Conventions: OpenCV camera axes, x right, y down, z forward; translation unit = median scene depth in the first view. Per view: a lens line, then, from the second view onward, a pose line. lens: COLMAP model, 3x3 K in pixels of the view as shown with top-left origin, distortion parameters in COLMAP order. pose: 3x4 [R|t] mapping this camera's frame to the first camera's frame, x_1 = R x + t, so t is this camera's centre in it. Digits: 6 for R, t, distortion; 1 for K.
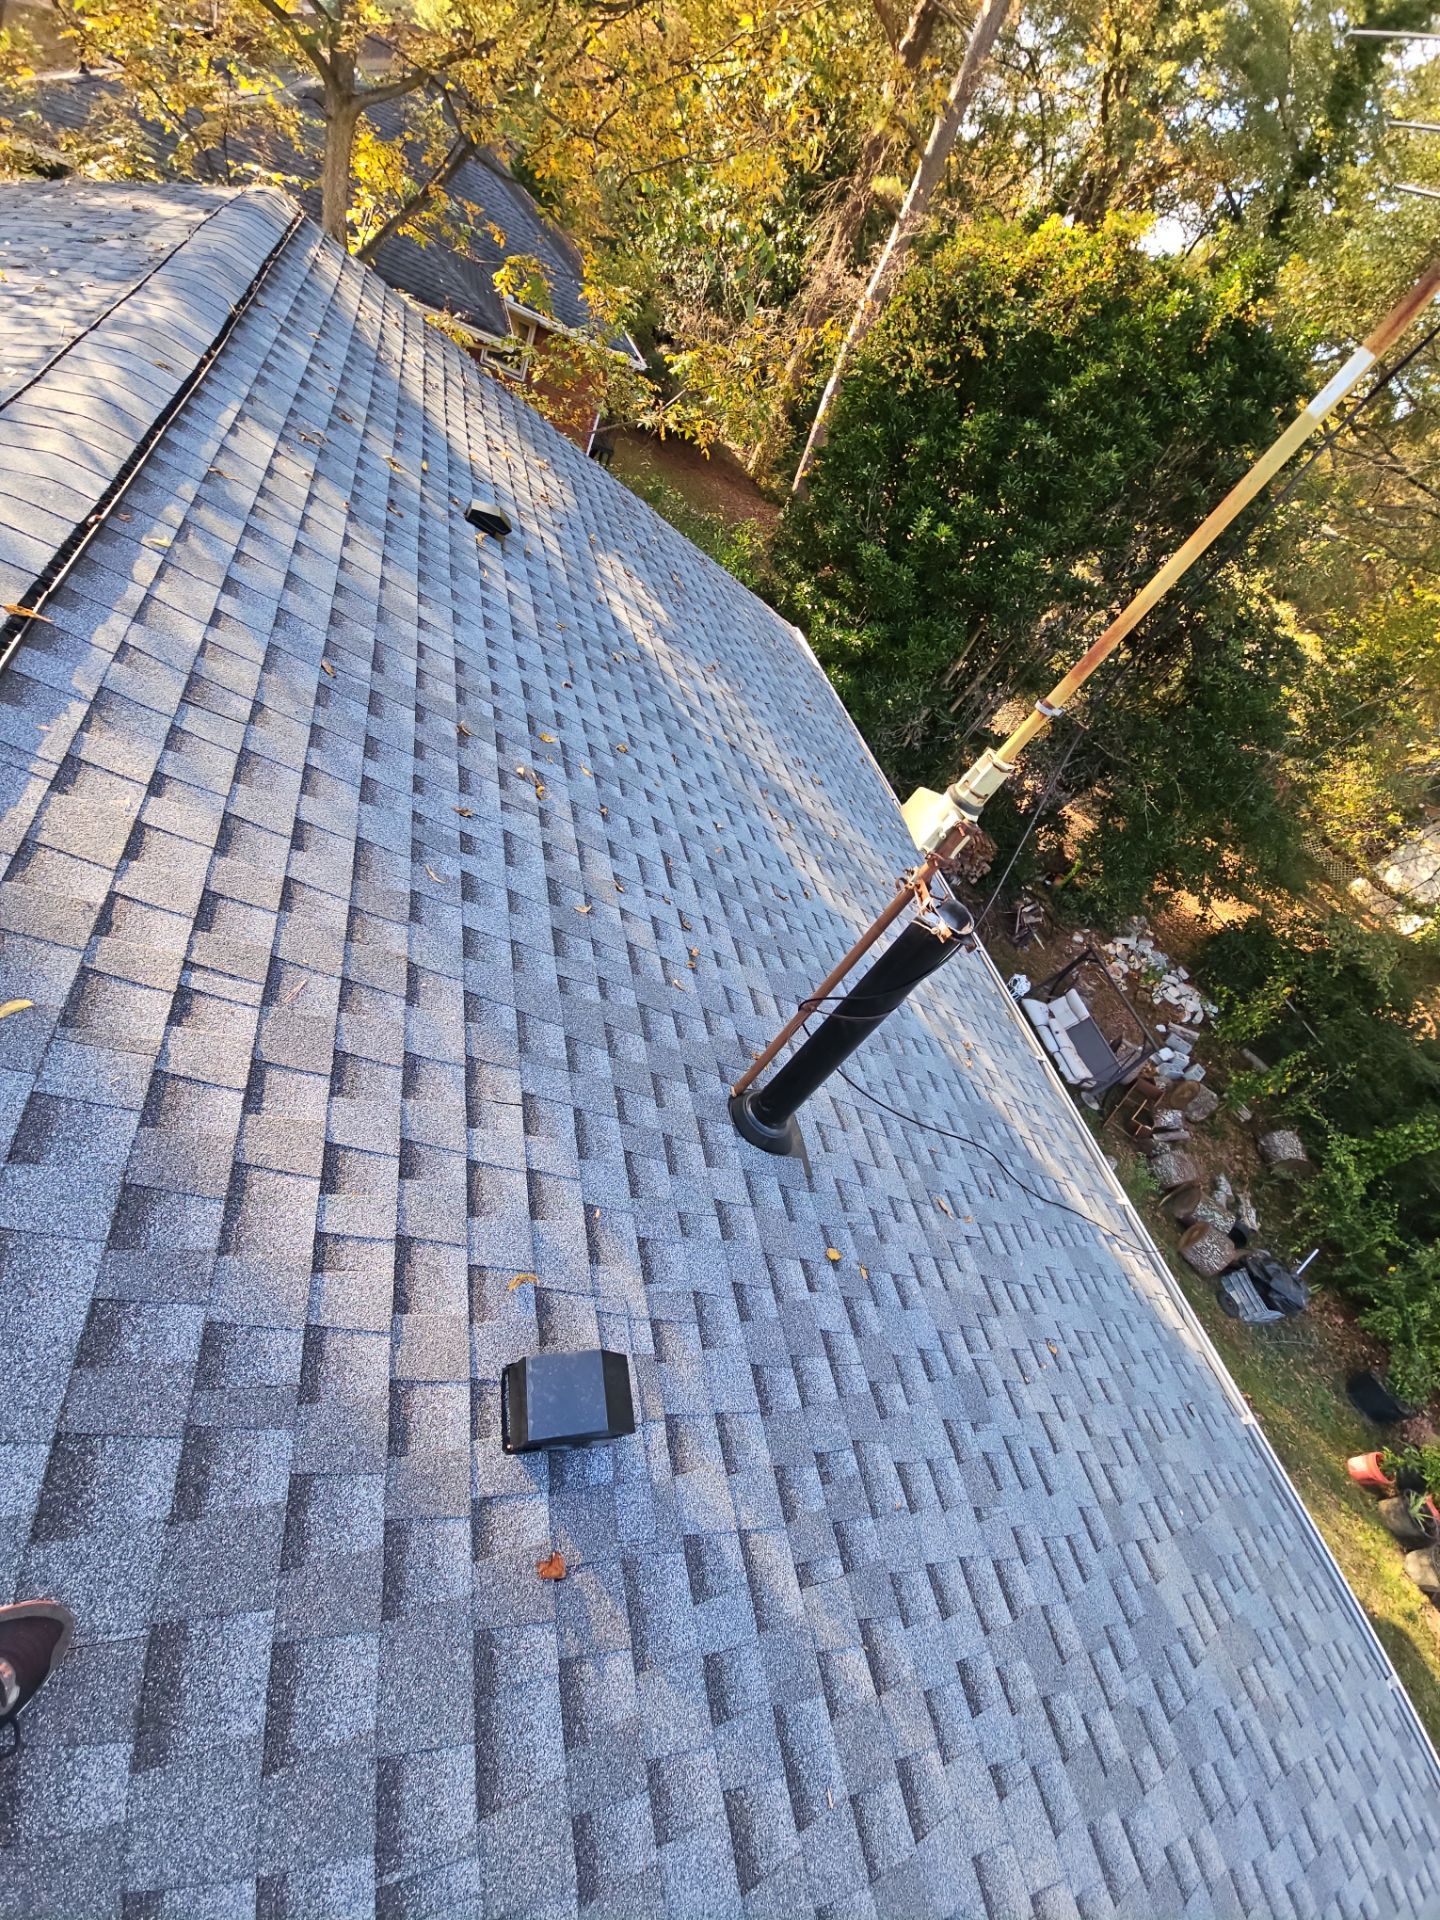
lens RADIAL K [[786.4, 0, 710.4], [0, 786.4, 958.0], [0, 0, 1]] dist [-0.000808, -0.002953]
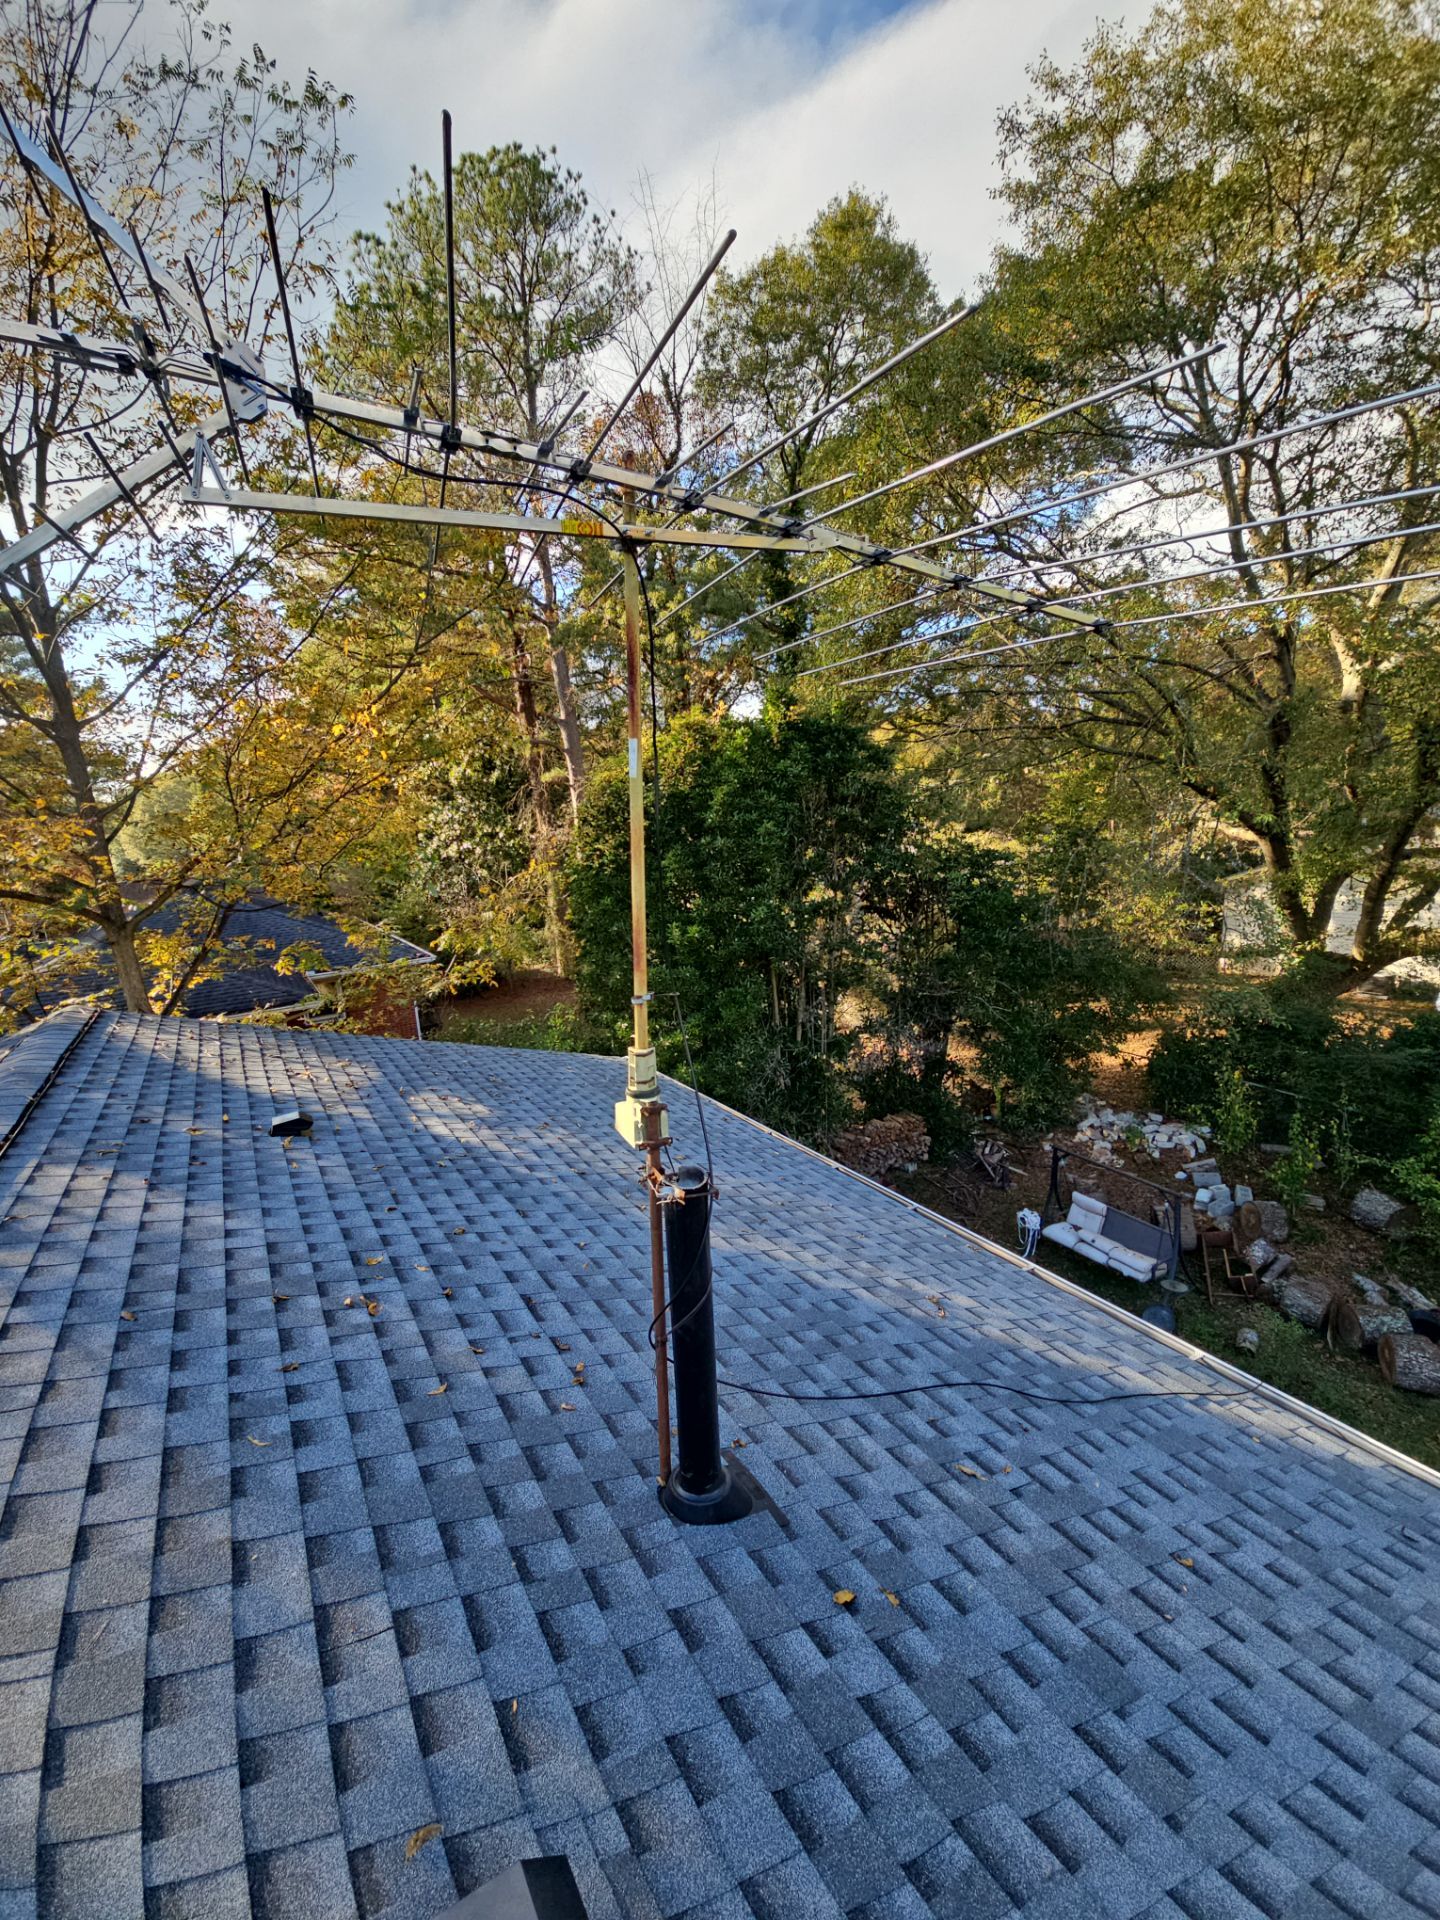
lens RADIAL K [[786.4, 0, 715.9], [0, 786.4, 951.9], [0, 0, 1]] dist [-0.000808, -0.002953]
pose [[0.840464, -0.503557, 0.200128, 0.174552], [0.534028, 0.707144, -0.463423, 0.159638], [0.091841, 0.496364, 0.863243, -0.073206]]
